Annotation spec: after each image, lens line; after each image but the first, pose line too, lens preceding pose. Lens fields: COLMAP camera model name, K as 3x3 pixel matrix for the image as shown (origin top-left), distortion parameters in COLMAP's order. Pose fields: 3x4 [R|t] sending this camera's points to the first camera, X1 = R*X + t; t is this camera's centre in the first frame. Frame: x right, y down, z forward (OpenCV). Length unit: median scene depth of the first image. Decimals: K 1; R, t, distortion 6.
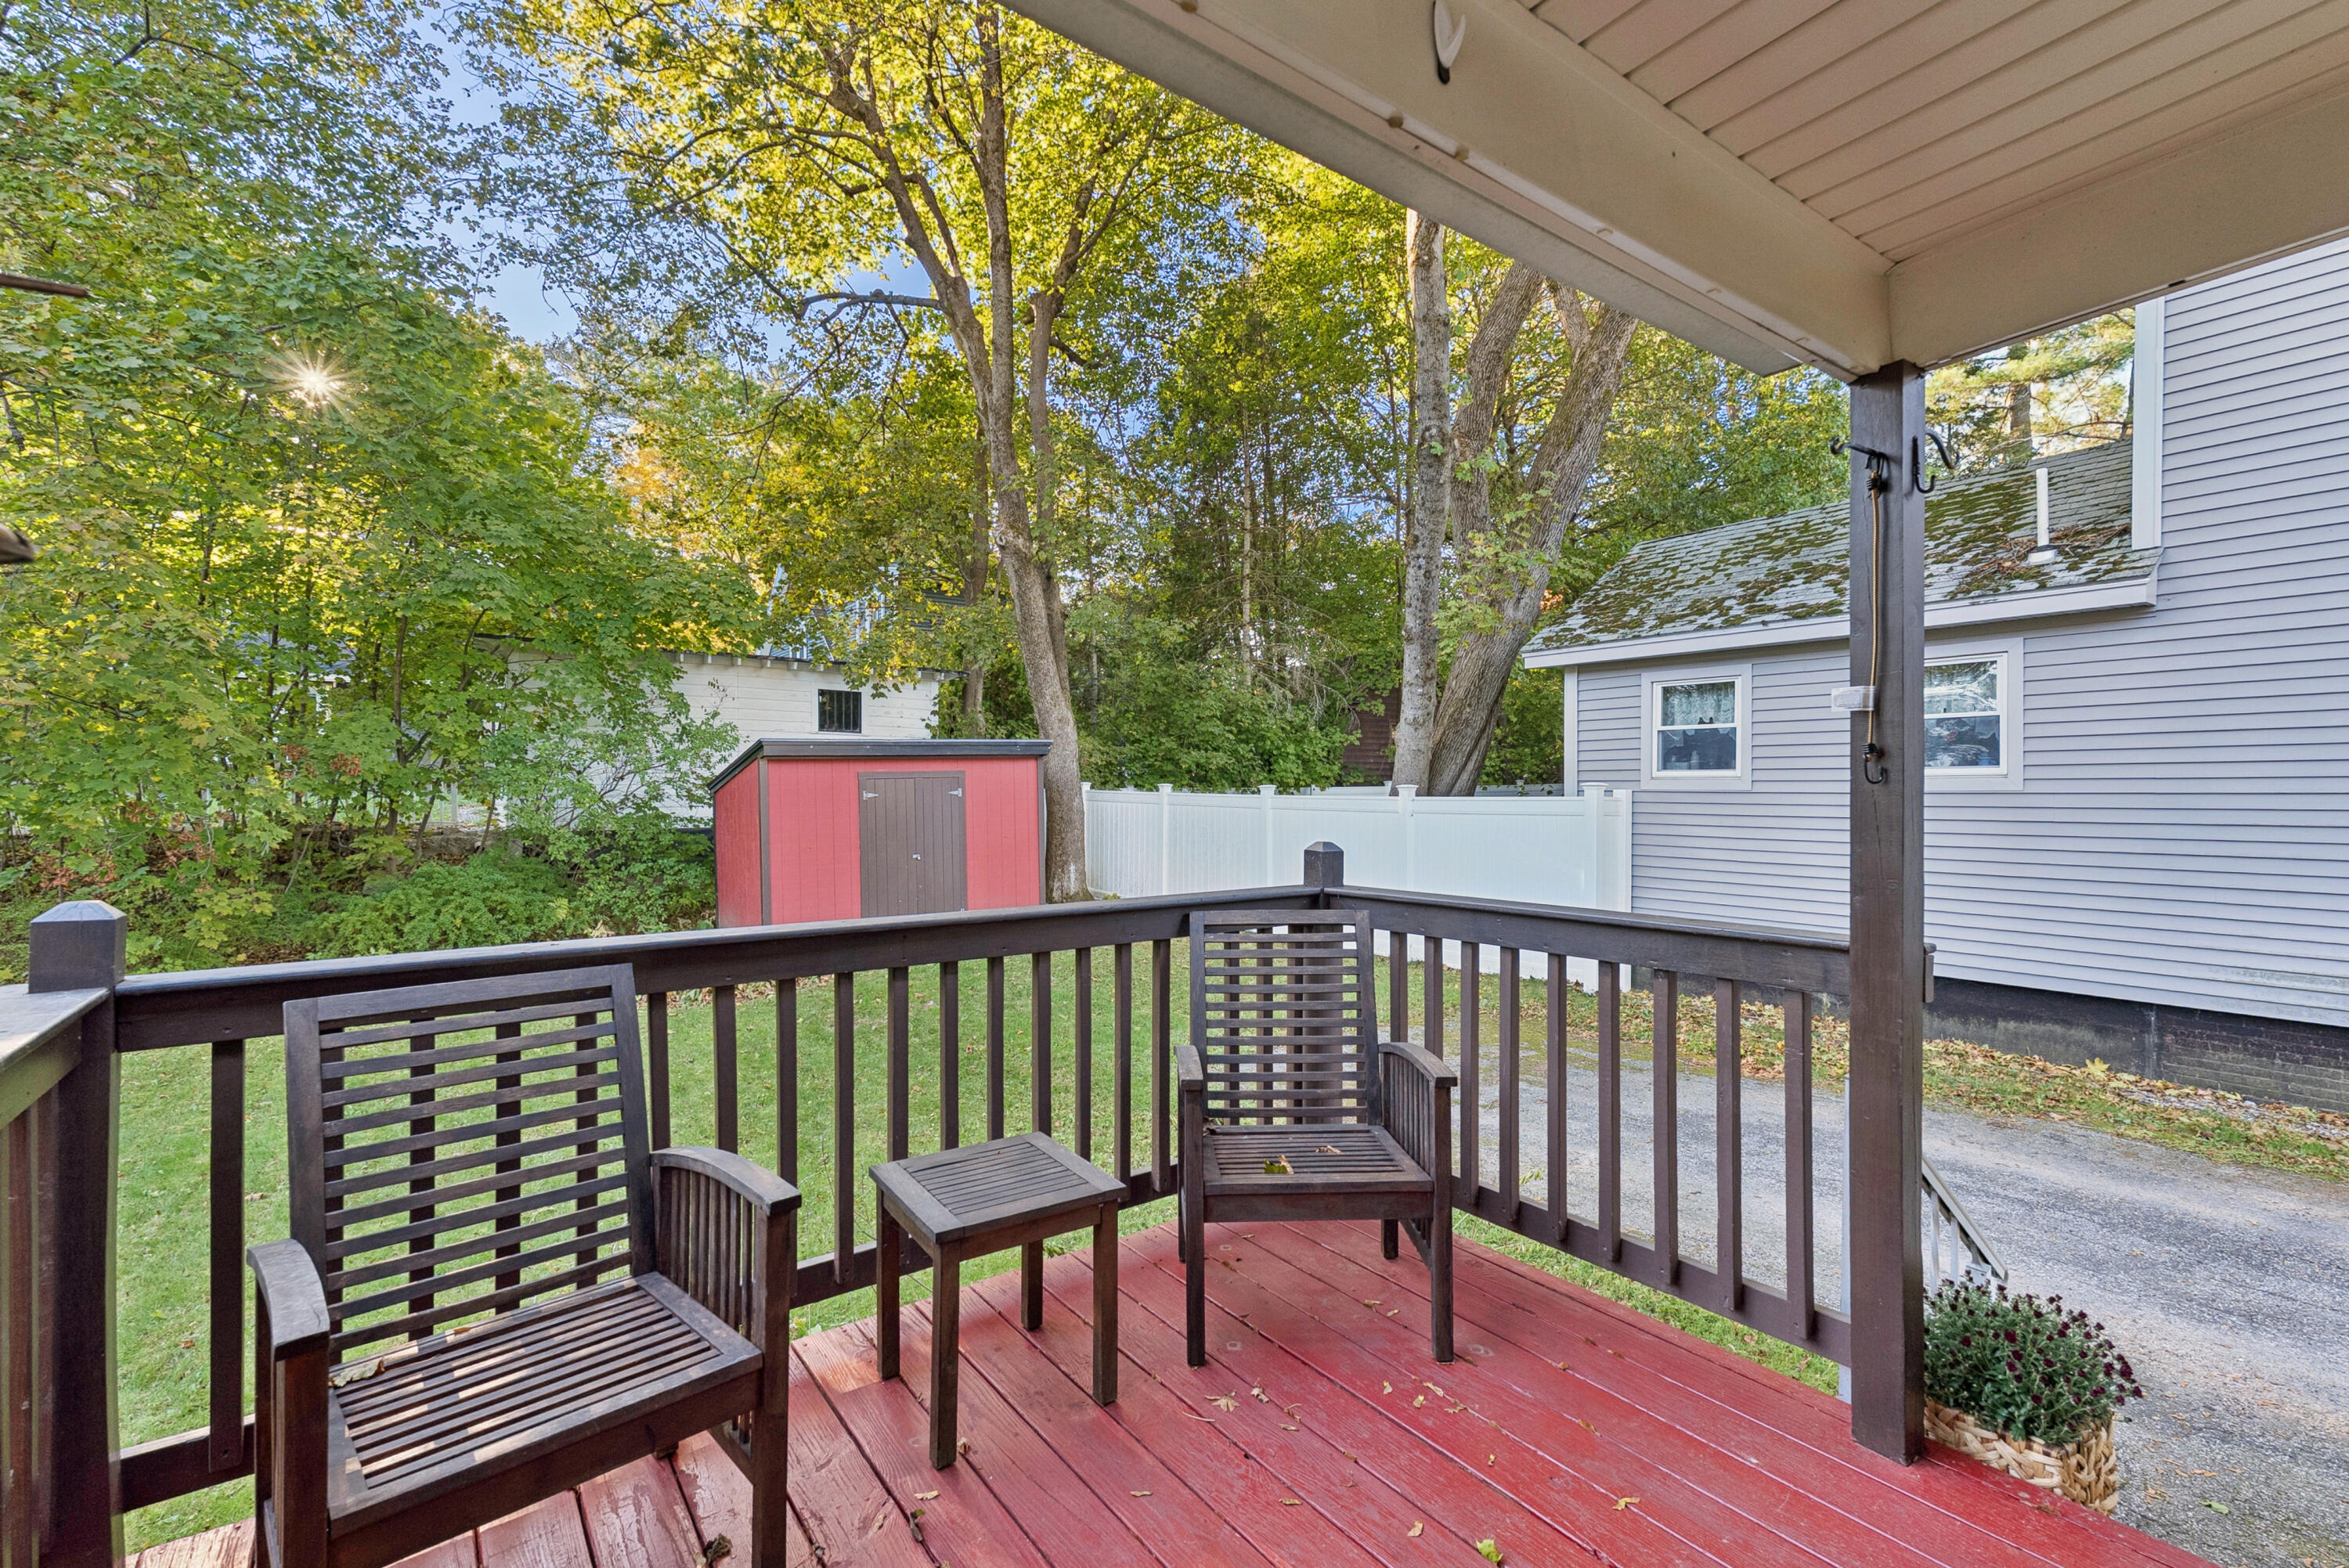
lens RADIAL K [[1062.2, 0, 1174.5], [0, 1062.2, 784.0], [0, 0, 1]] dist [-0.001505, -0.000158]
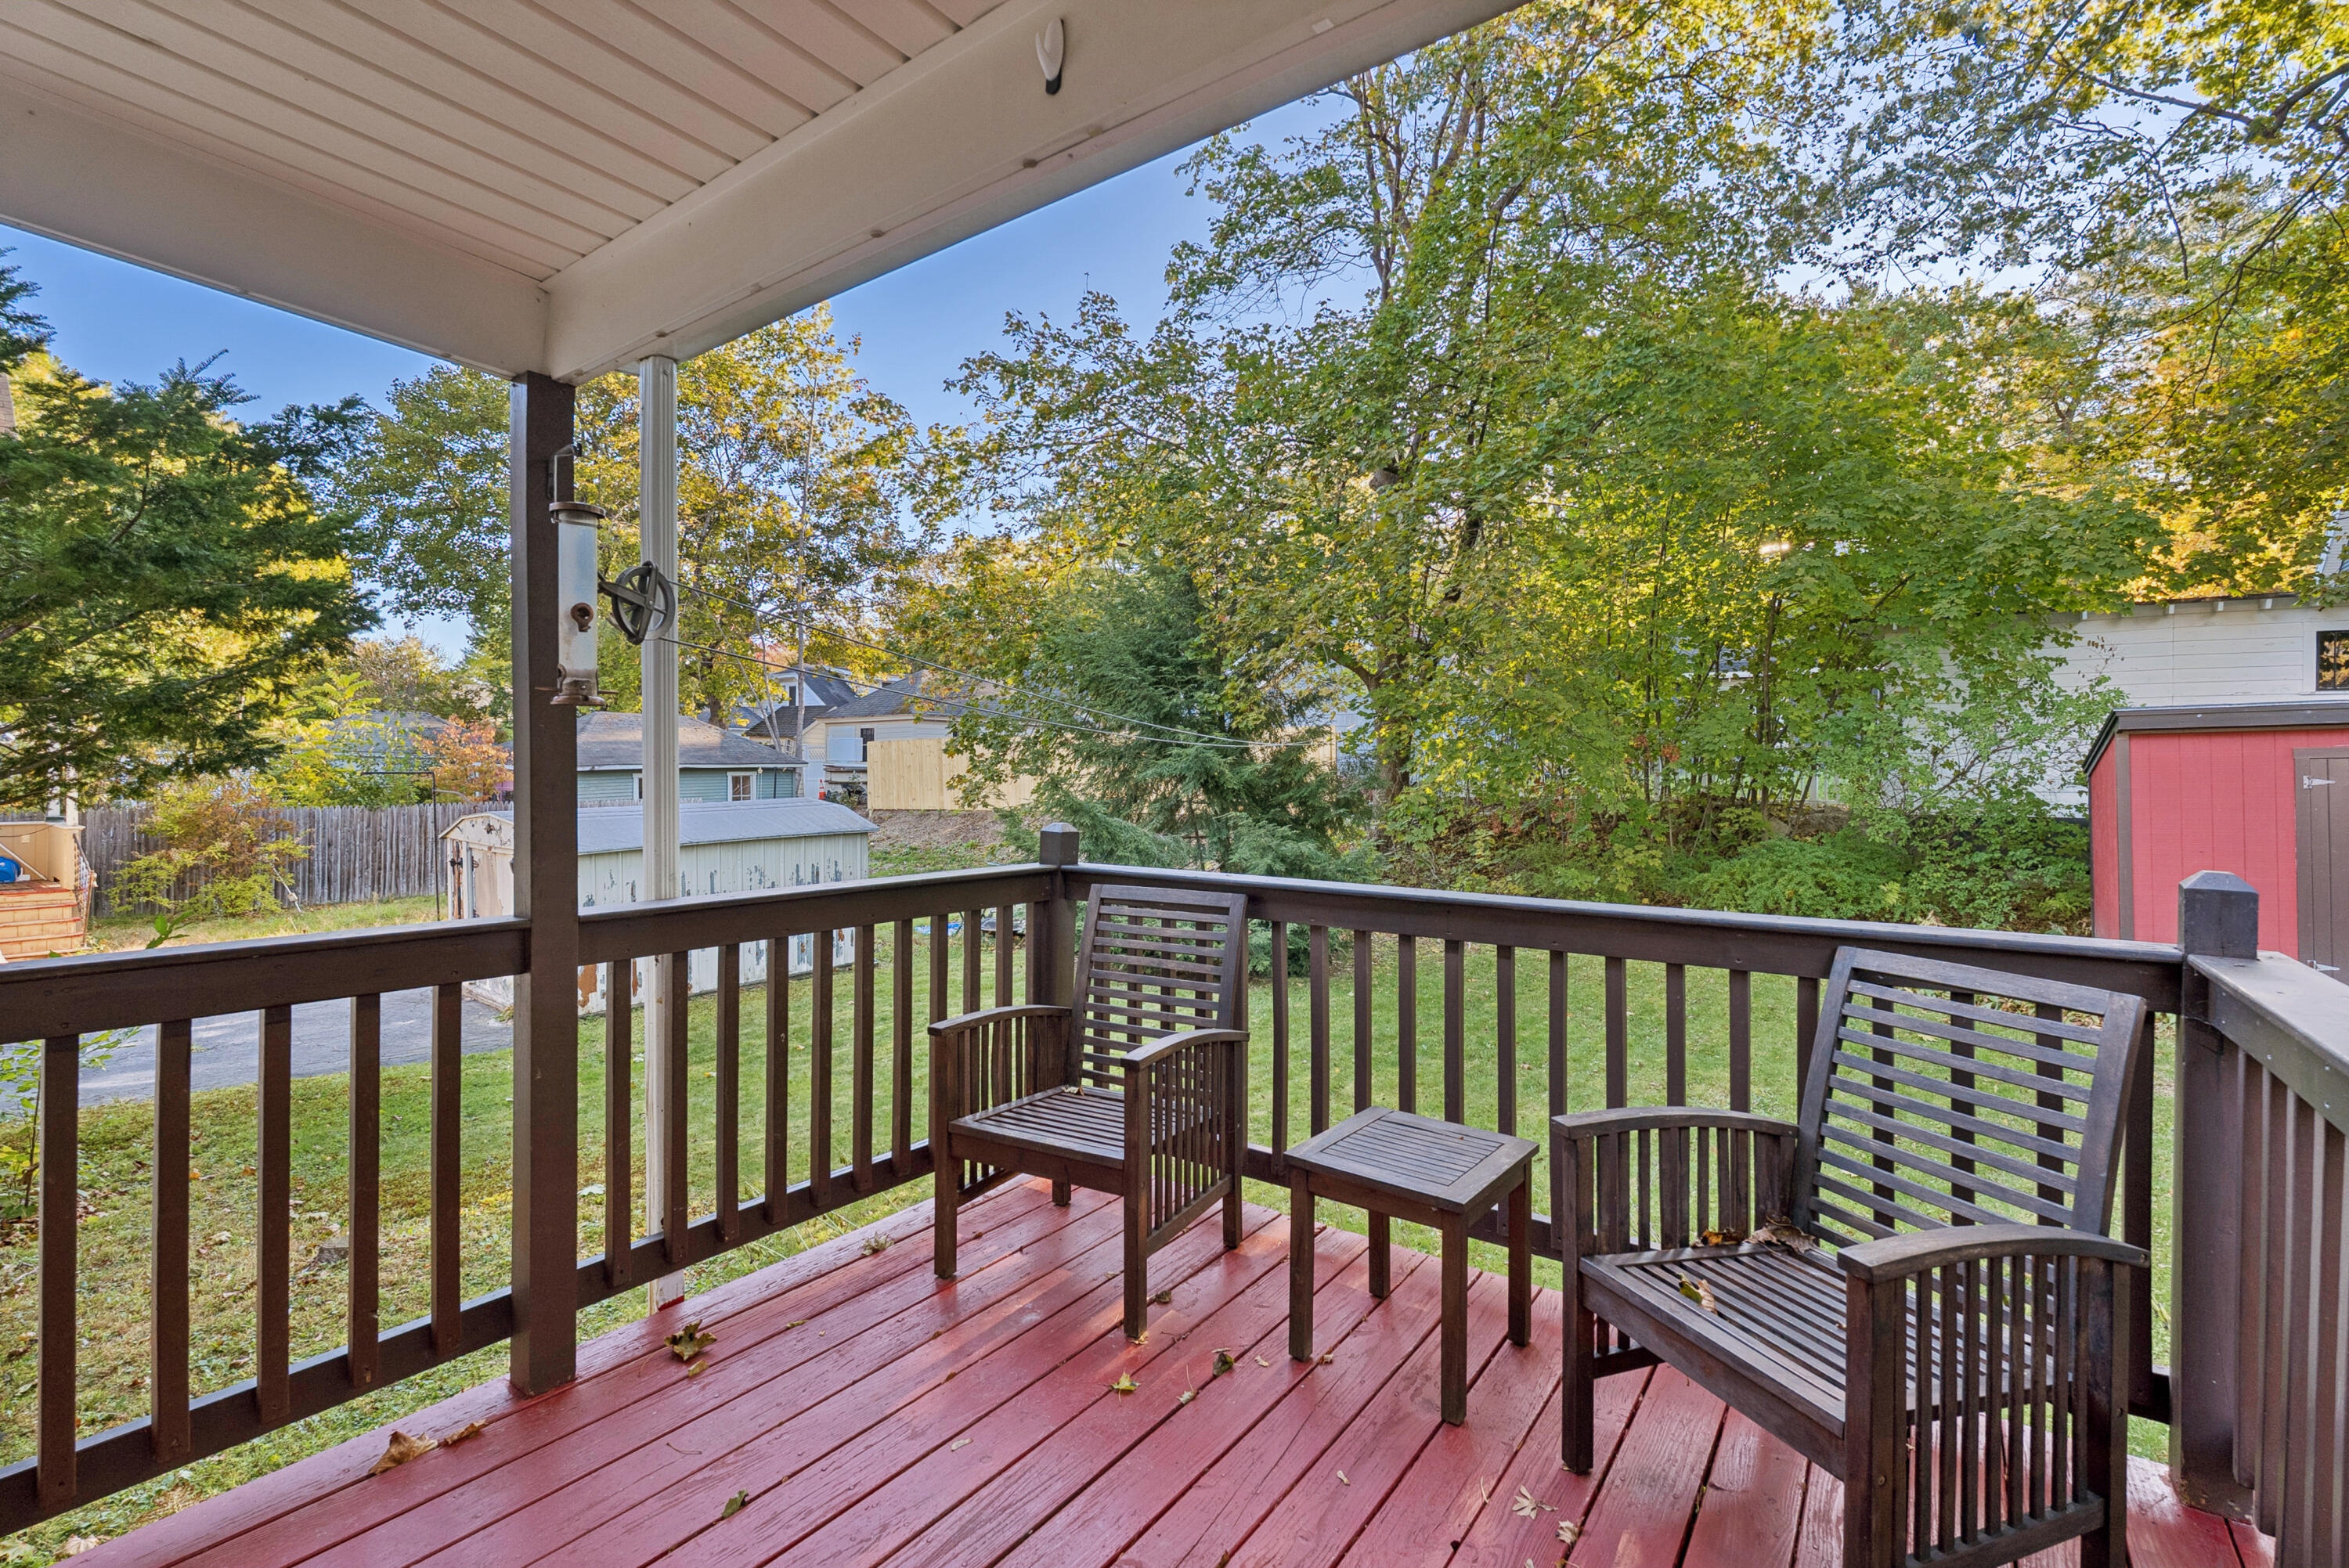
lens RADIAL K [[1062.2, 0, 1174.5], [0, 1062.2, 784.0], [0, 0, 1]] dist [-0.001505, -0.000158]
pose [[0.332003, 0.026277, -0.942912, 0.248691], [-0.007295, 0.999654, 0.025290, -0.001719], [0.943250, -0.001518, 0.332080, 0.158094]]
